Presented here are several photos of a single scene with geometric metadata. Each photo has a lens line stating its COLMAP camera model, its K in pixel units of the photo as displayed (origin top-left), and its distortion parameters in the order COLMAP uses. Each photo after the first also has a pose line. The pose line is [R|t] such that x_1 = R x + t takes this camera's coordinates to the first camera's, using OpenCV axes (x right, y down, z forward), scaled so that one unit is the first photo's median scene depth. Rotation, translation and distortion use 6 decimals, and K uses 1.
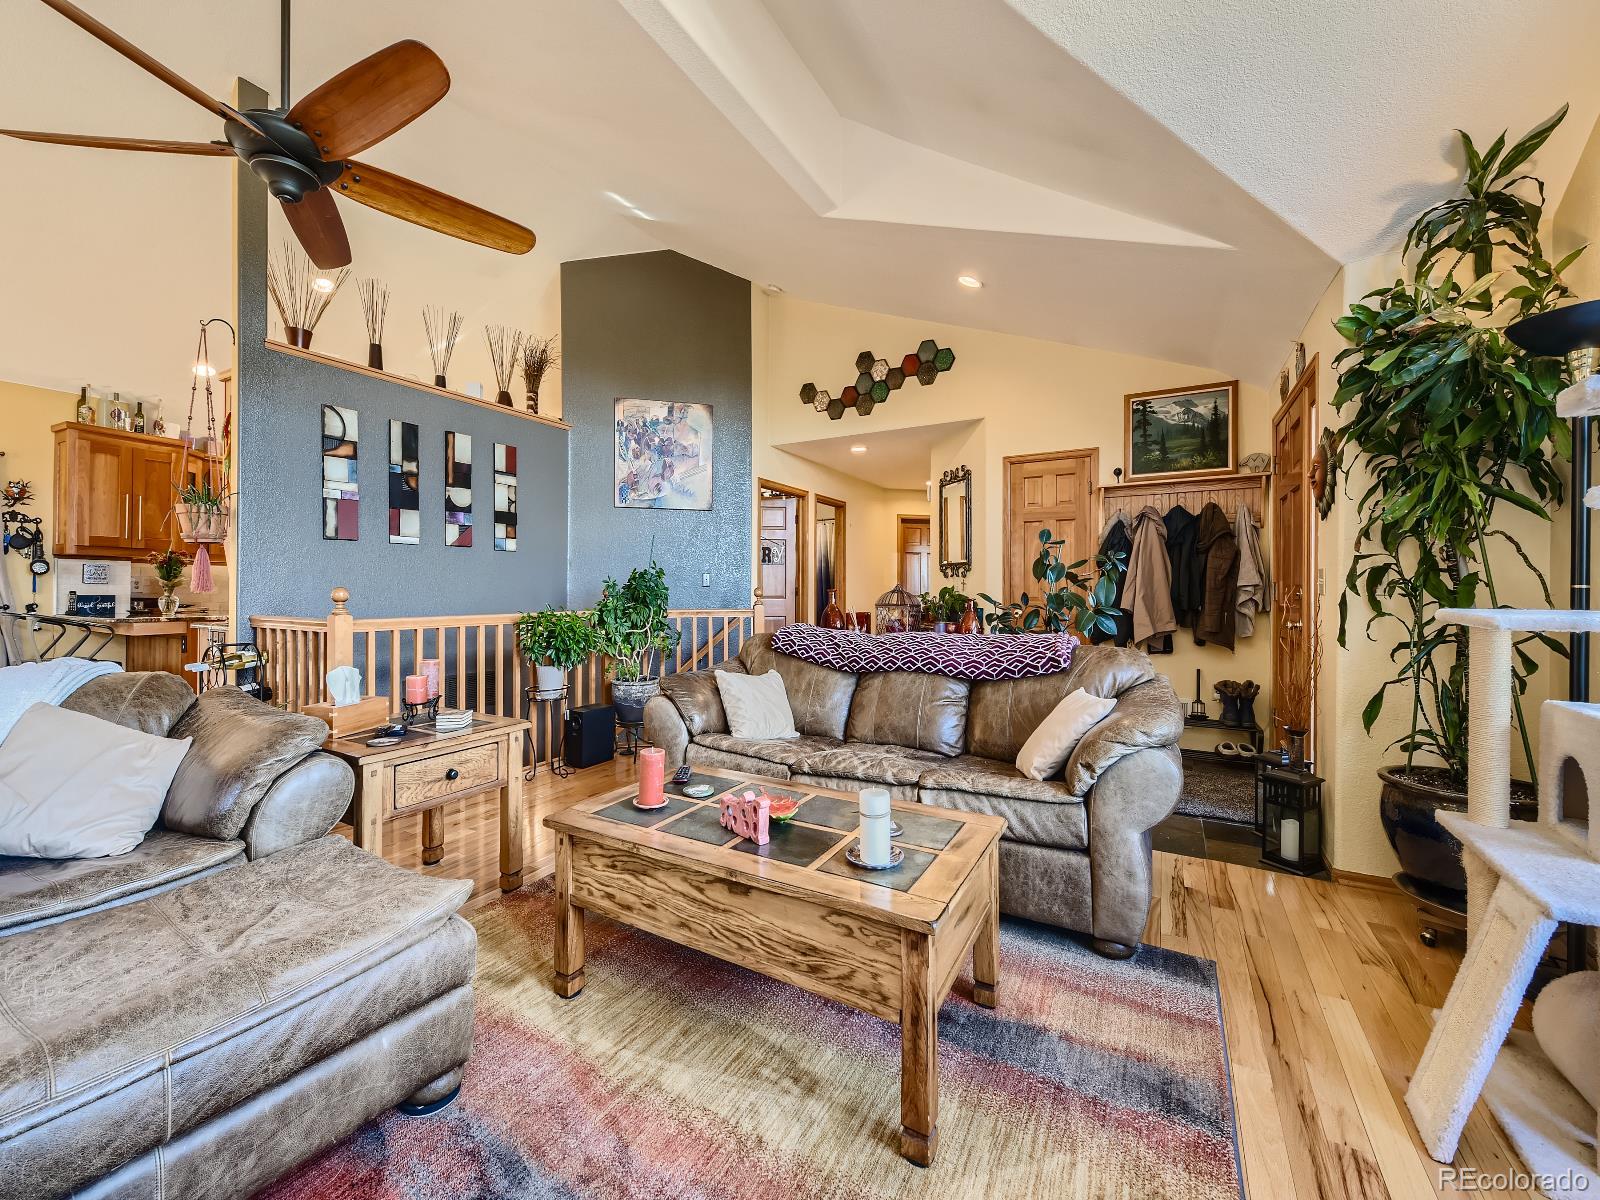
lens RADIAL K [[637.3, 0, 802.8], [0, 637.3, 590.0], [0, 0, 1]] dist [0.003539, -0.000273]
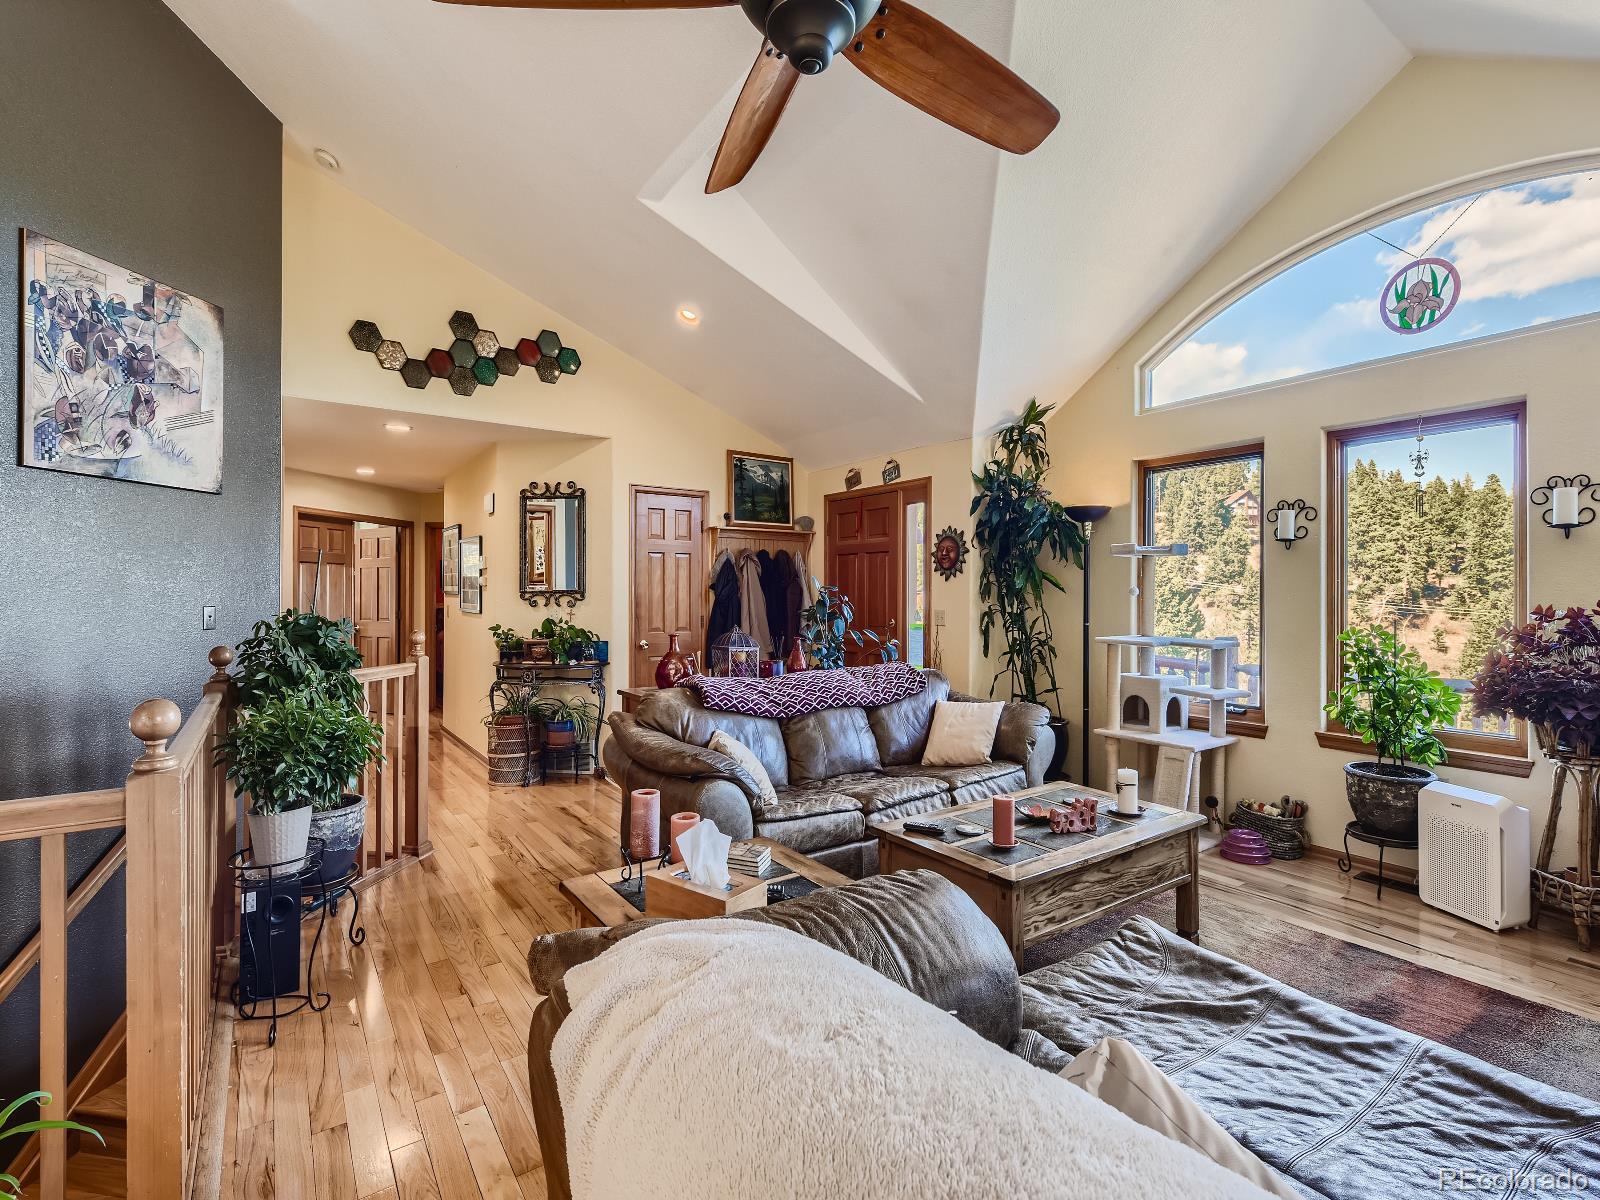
lens RADIAL K [[734.1, 0, 802.6], [0, 734.1, 602.4], [0, 0, 1]] dist [-0.002398, 0.000606]
pose [[0.421902, -0.009883, 0.906587, -0.539066], [-0.001195, 0.999934, 0.011457, -0.038001], [-0.906640, -0.005918, 0.421863, 0.266140]]
